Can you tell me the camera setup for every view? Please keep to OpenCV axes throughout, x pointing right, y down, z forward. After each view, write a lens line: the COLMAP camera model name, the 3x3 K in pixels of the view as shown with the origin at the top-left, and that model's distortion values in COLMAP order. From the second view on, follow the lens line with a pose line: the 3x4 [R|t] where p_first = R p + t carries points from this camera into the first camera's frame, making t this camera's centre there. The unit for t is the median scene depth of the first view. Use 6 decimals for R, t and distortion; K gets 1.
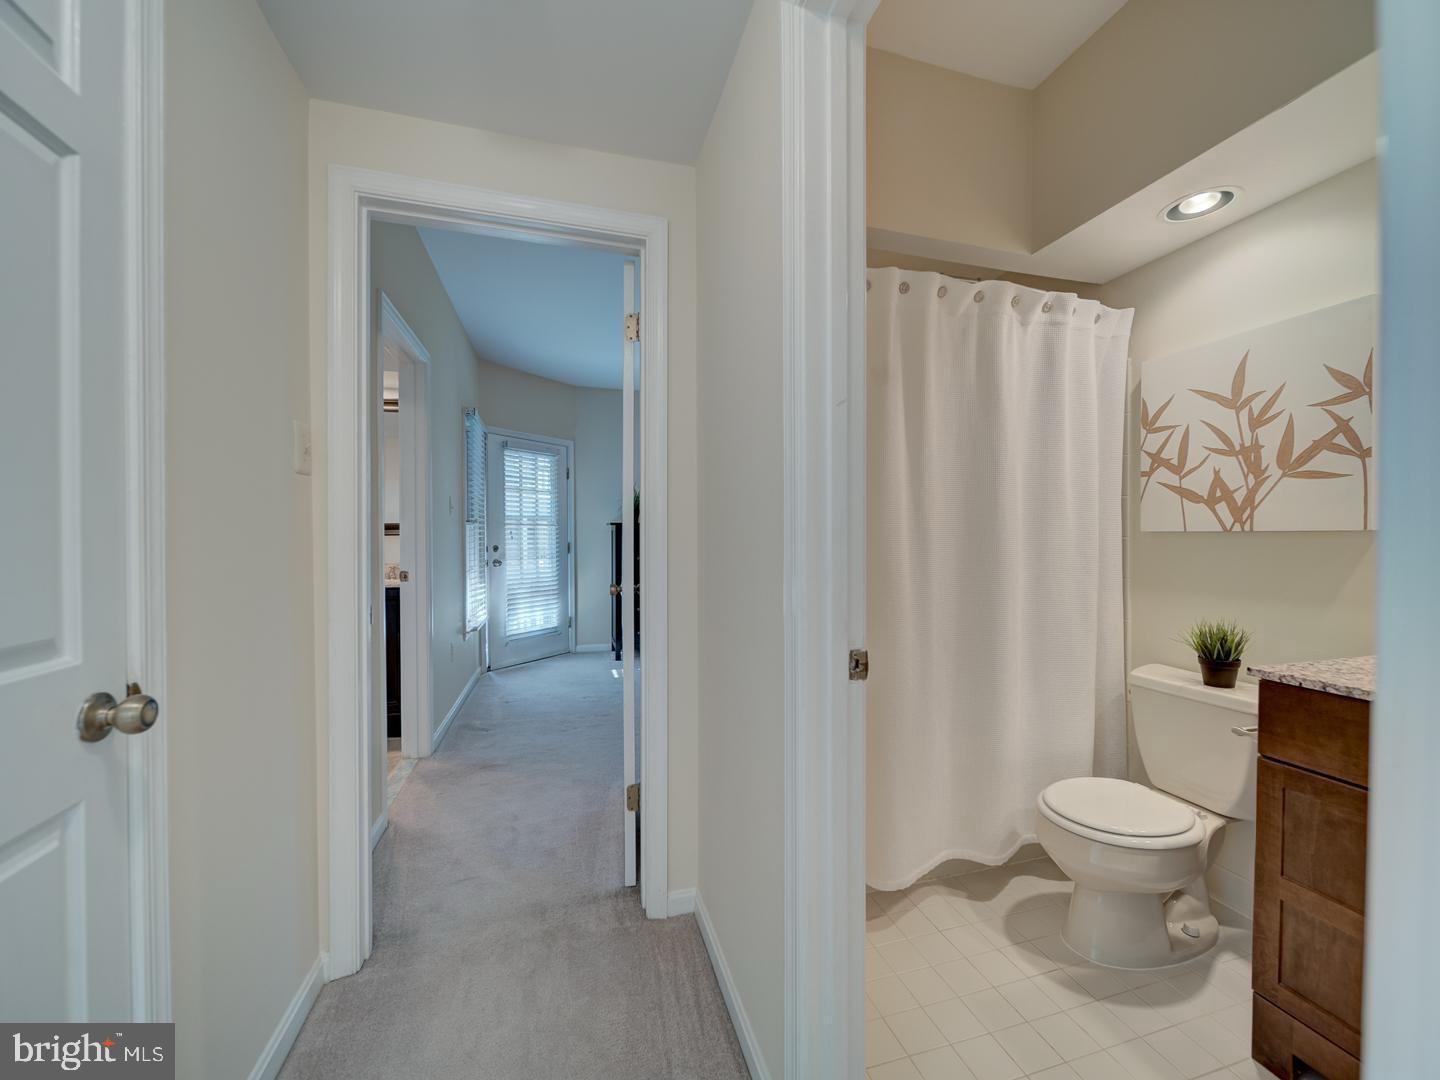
lens RADIAL K [[565.6, 0, 723.8], [0, 565.6, 541.8], [0, 0, 1]] dist [-0.001709, -0.000526]
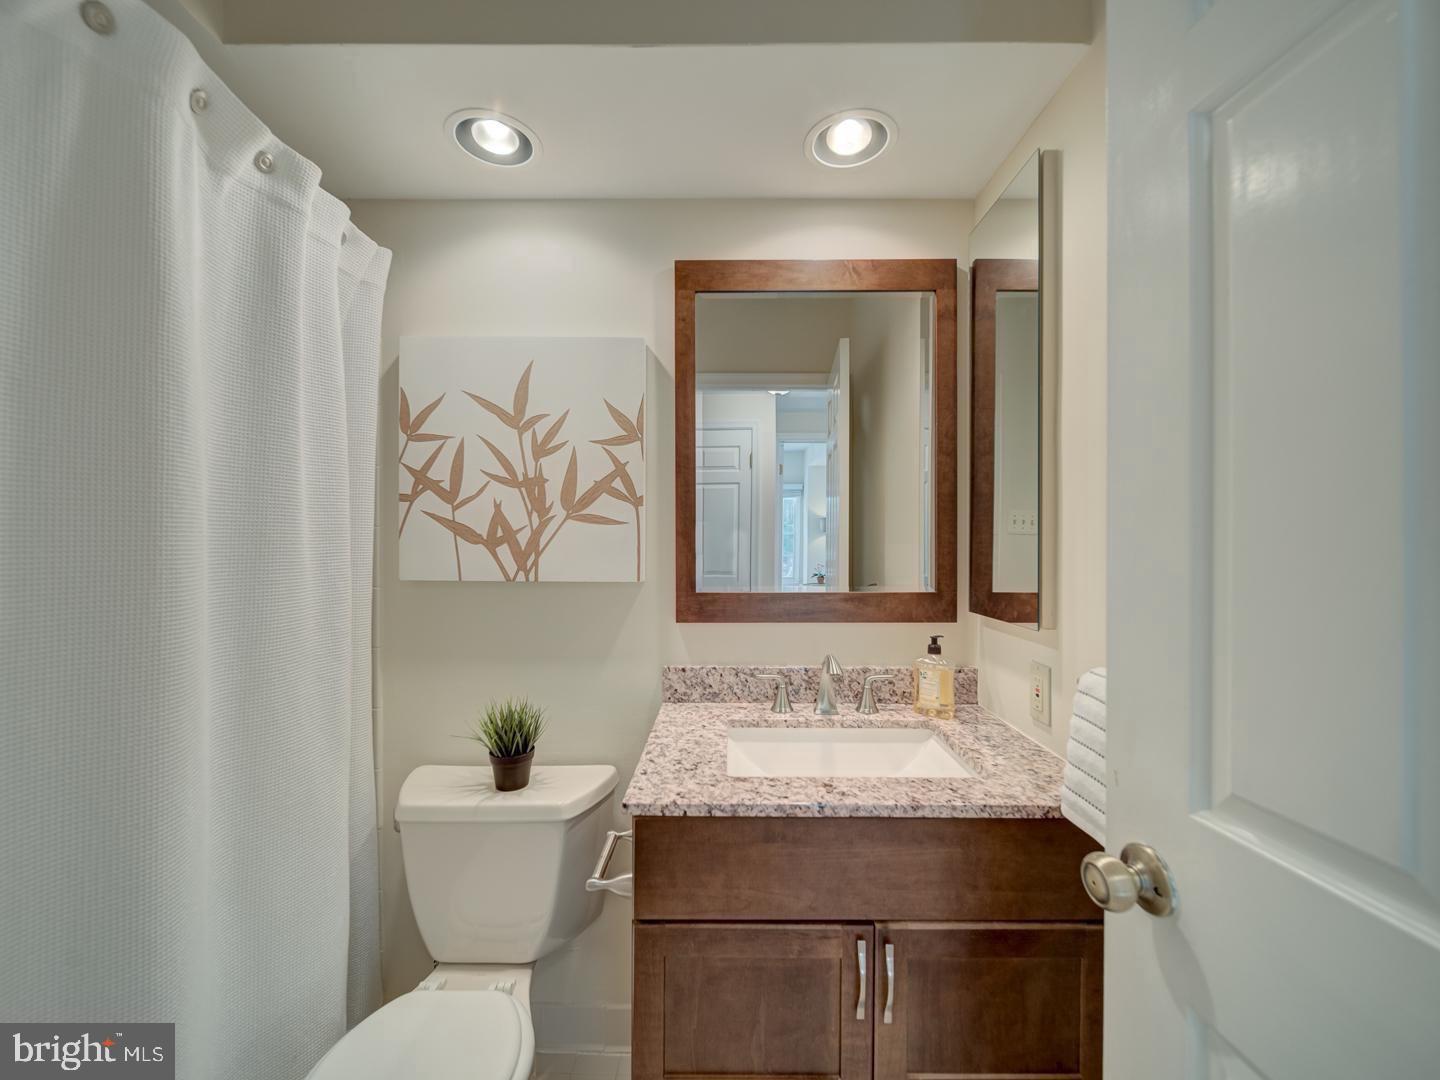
lens RADIAL K [[576.6, 0, 721.3], [0, 576.6, 543.7], [0, 0, 1]] dist [0.008279, -0.006120]
pose [[0.283316, -0.001541, 0.959025, 0.198716], [0.005811, 0.999983, -0.000110, -0.070213], [-0.959009, 0.005604, 0.283320, 0.487808]]
